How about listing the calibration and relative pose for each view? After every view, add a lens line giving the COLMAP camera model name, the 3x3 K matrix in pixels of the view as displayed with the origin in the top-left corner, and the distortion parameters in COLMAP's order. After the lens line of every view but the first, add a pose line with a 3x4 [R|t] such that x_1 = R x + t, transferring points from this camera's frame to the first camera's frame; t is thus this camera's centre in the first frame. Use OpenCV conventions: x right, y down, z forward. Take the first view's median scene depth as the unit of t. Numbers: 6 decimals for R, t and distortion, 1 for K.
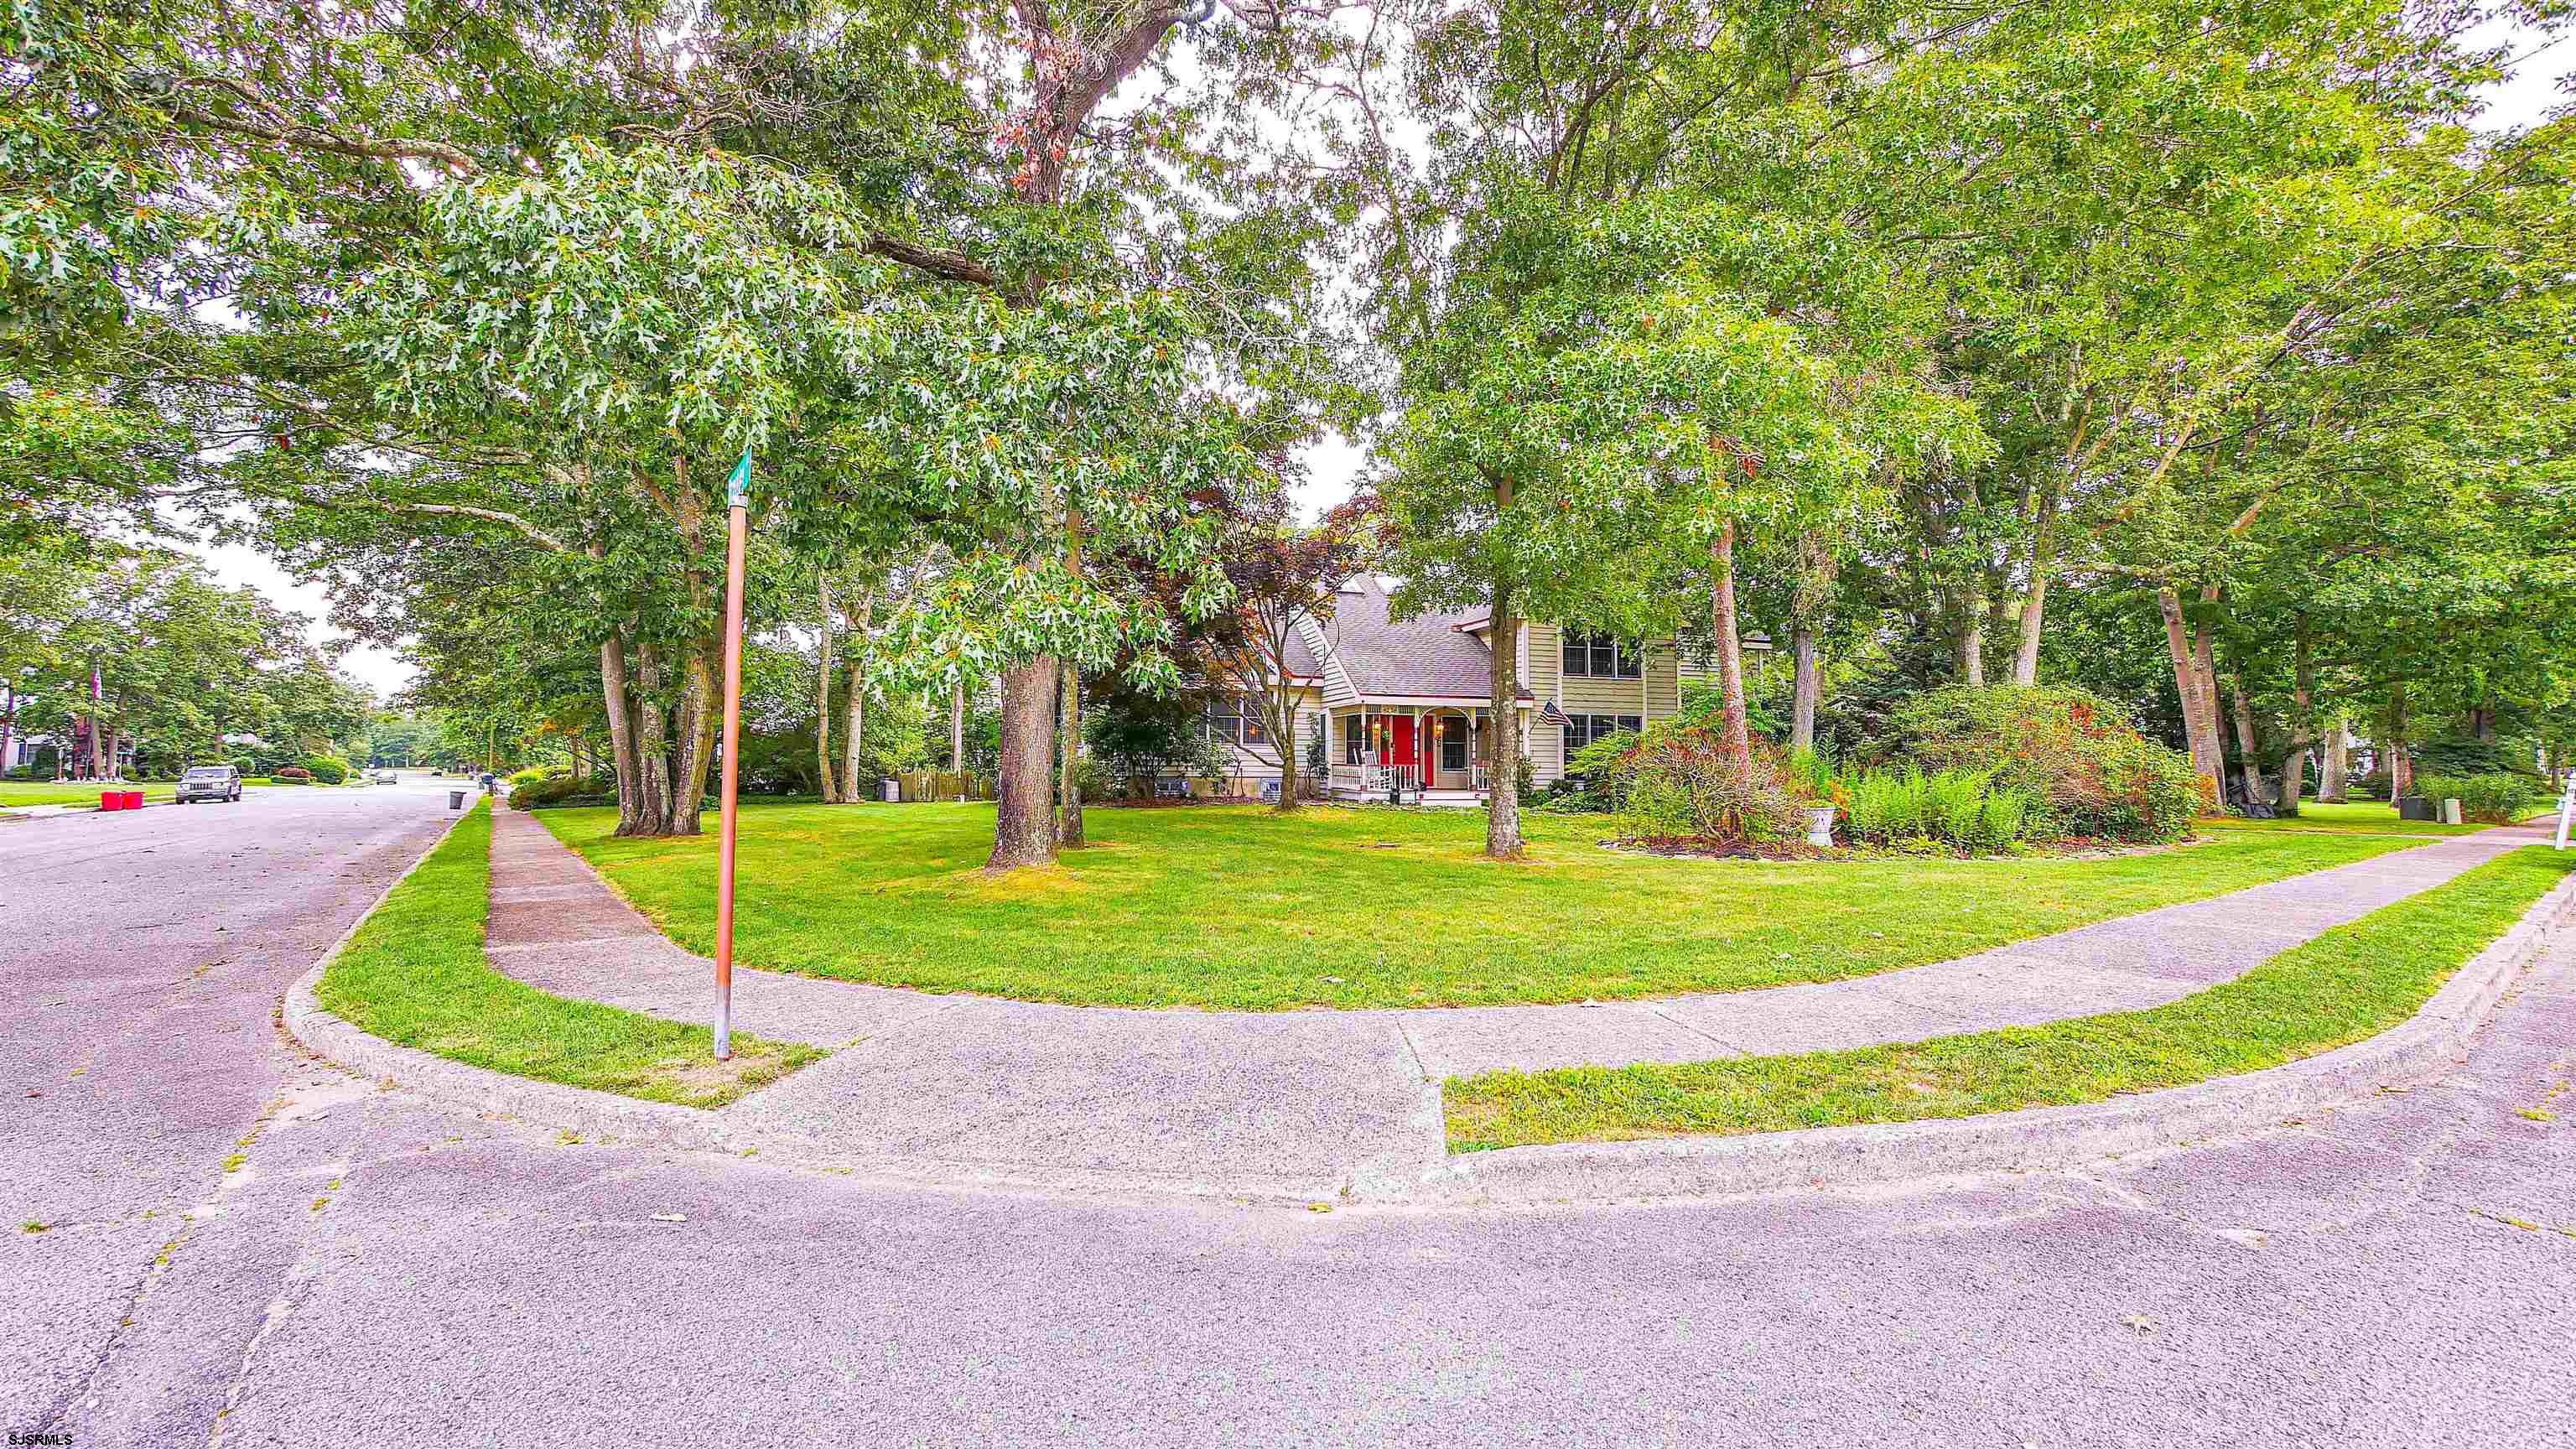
lens RADIAL K [[1058.6, 0, 1269.3], [0, 1058.6, 722.0], [0, 0, 1]] dist [-0.006426, -0.000344]
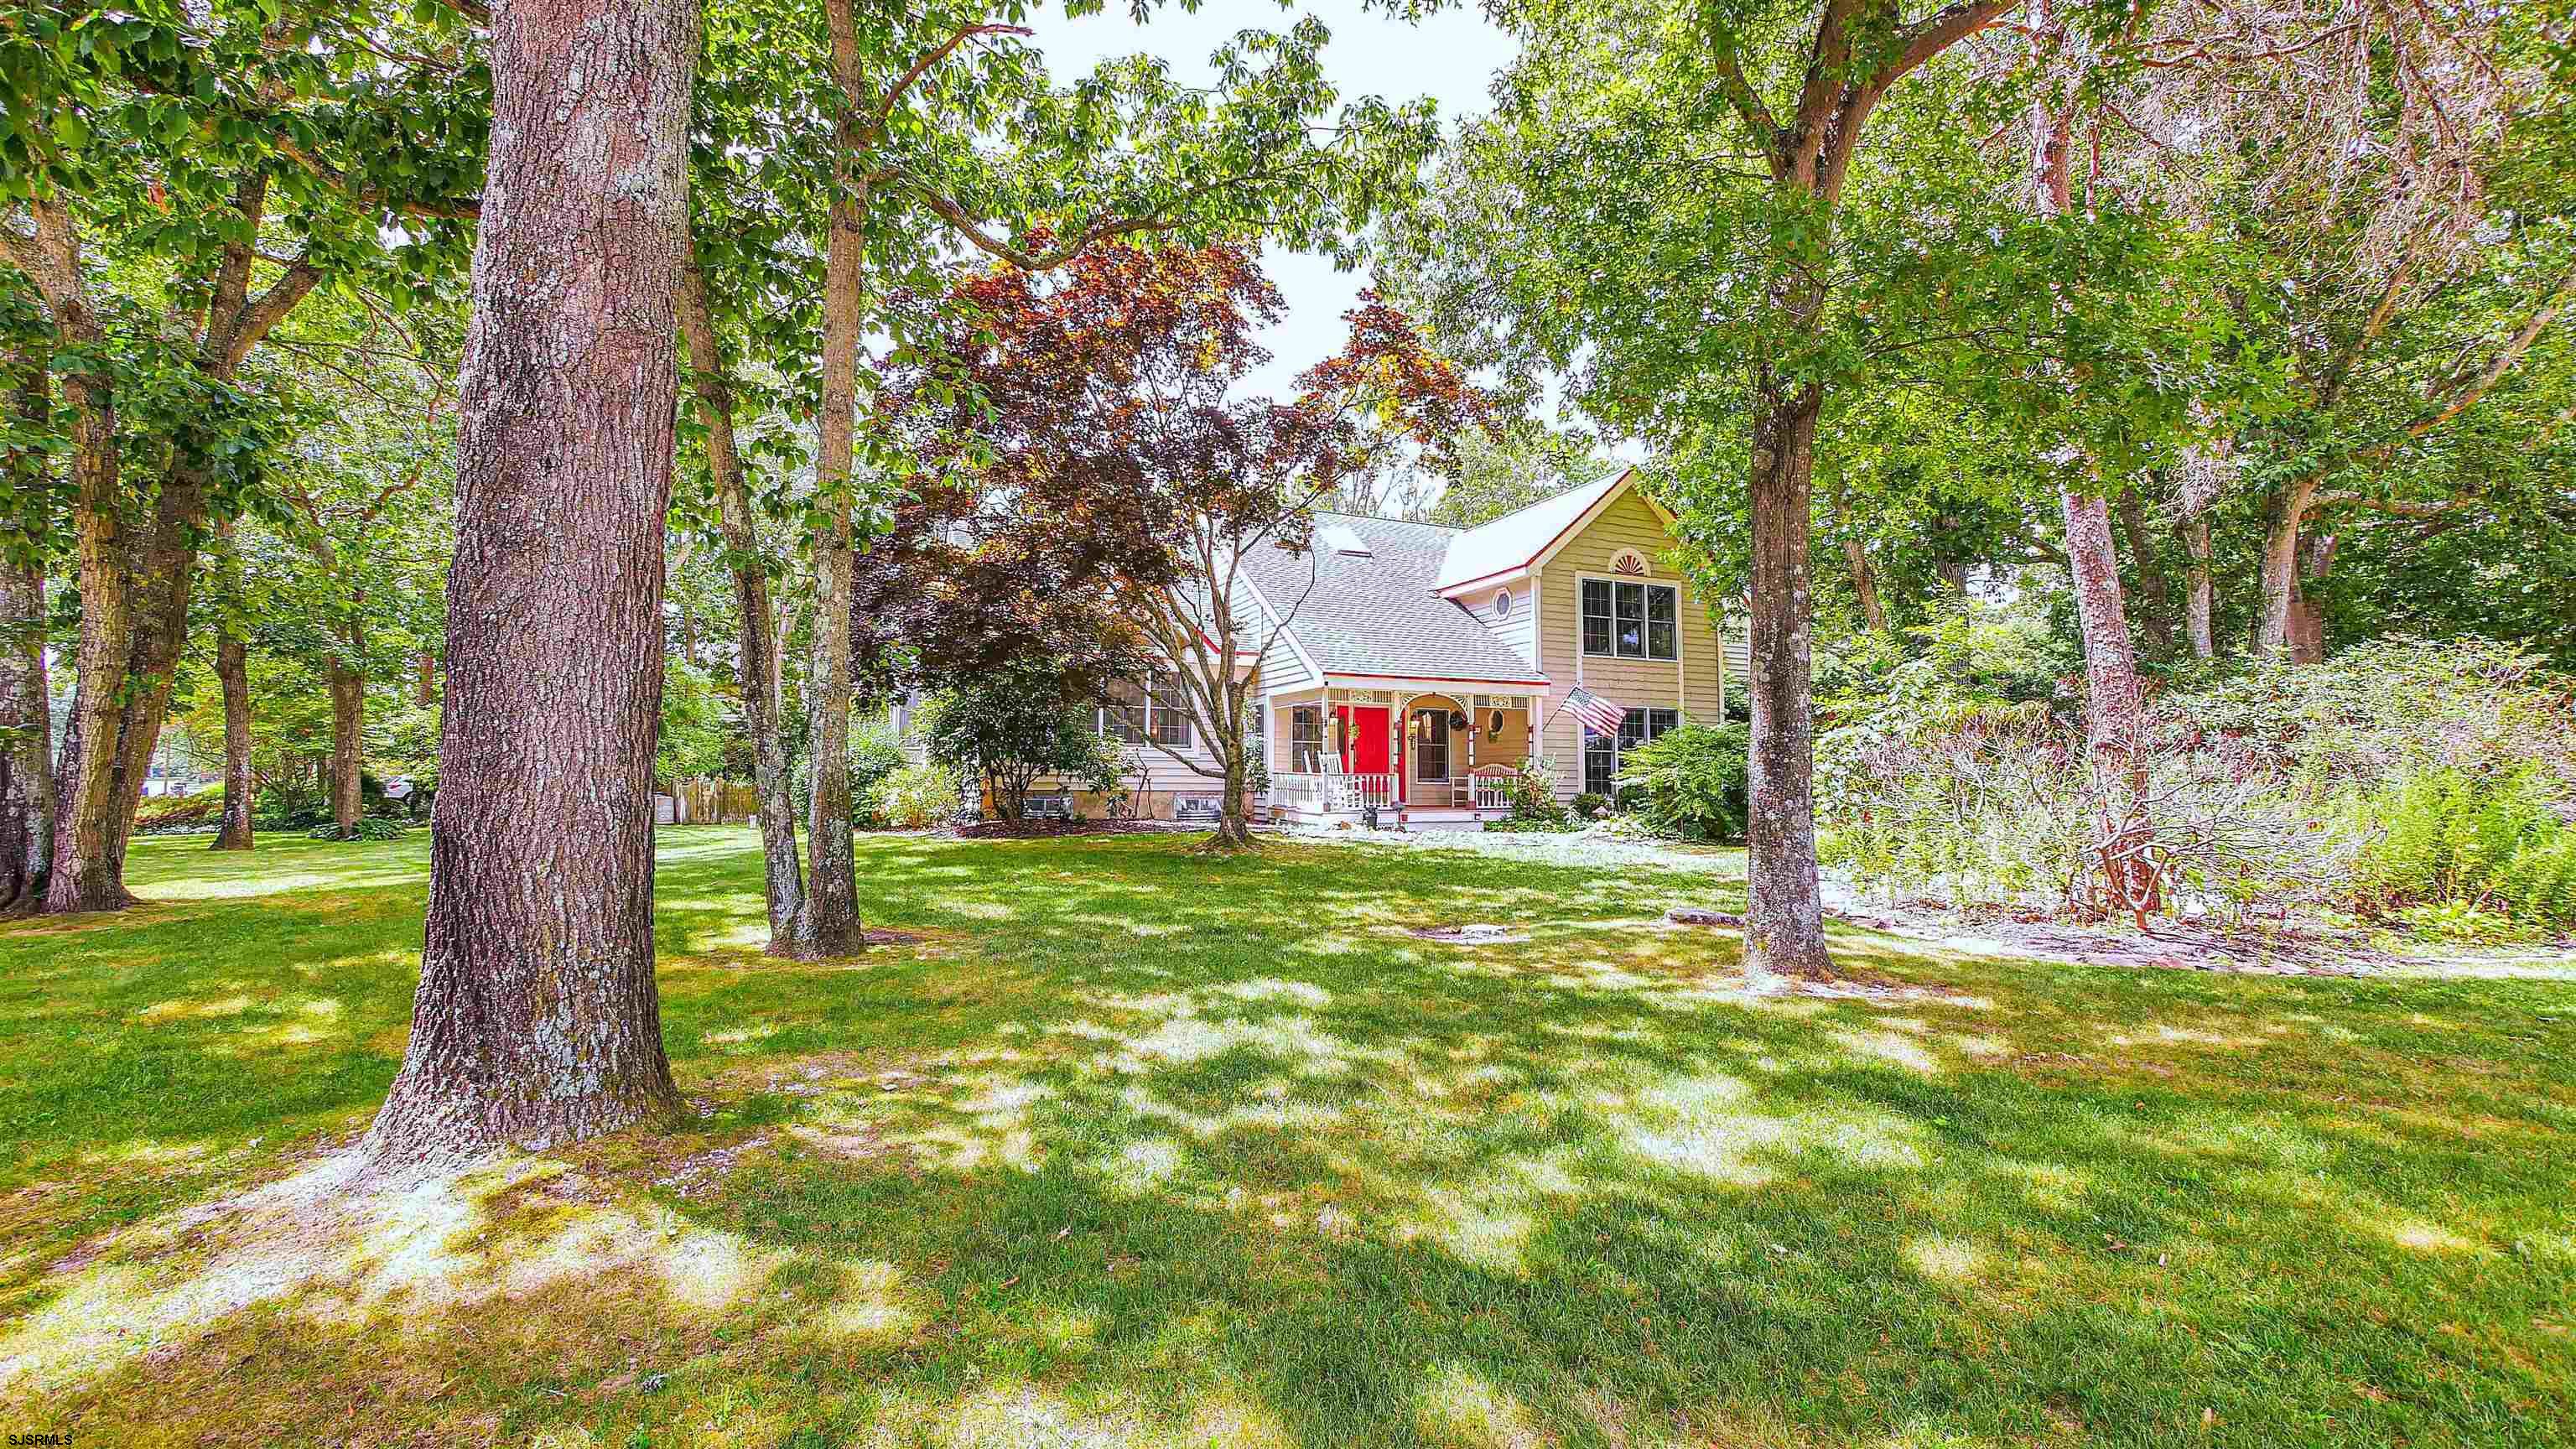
lens RADIAL K [[1058.6, 0, 1279.1], [0, 1058.6, 714.3], [0, 0, 1]] dist [-0.006426, -0.000344]
pose [[0.992269, 0.007107, 0.123904, -0.028452], [-0.005116, 0.999853, -0.016383, 0.011767], [-0.124002, 0.015622, 0.992159, 0.290033]]
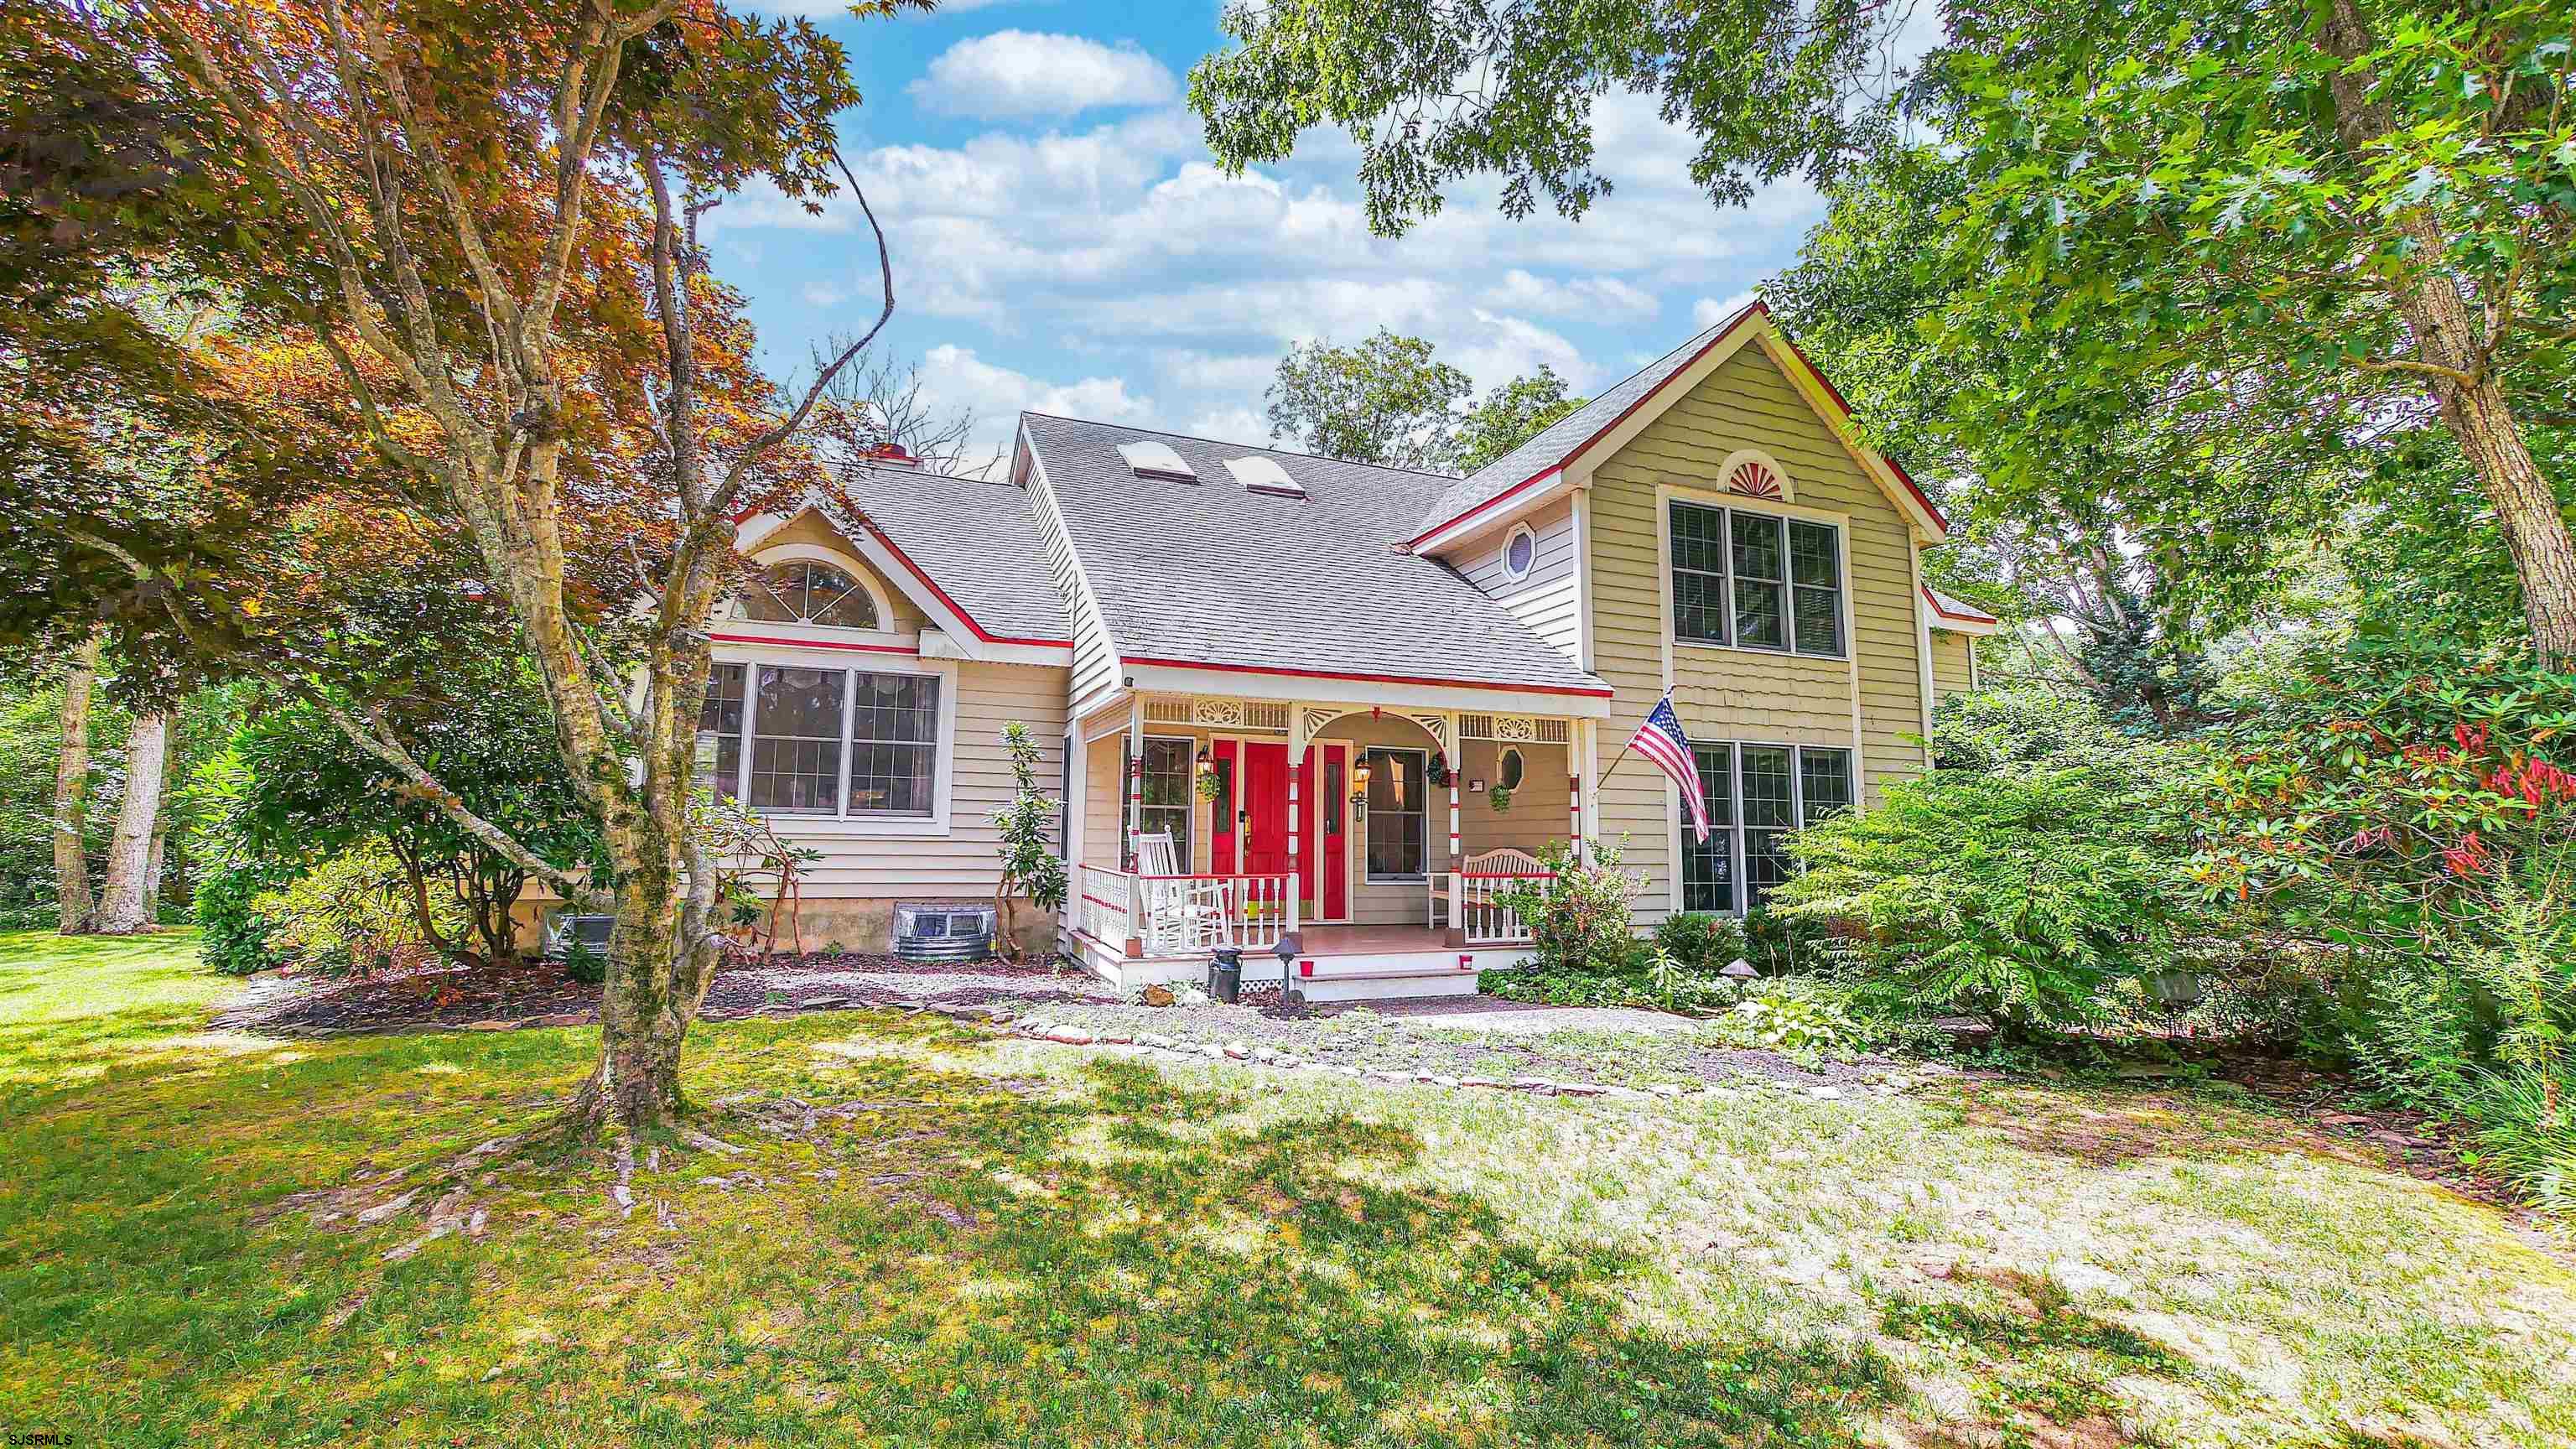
lens RADIAL K [[1058.6, 0, 1284.7], [0, 1058.6, 710.6], [0, 0, 1]] dist [-0.006426, -0.000344]
pose [[0.995954, 0.015599, 0.088499, 0.102001], [-0.008630, 0.996869, -0.078595, 0.013732], [-0.089448, 0.077514, 0.992971, 0.637402]]
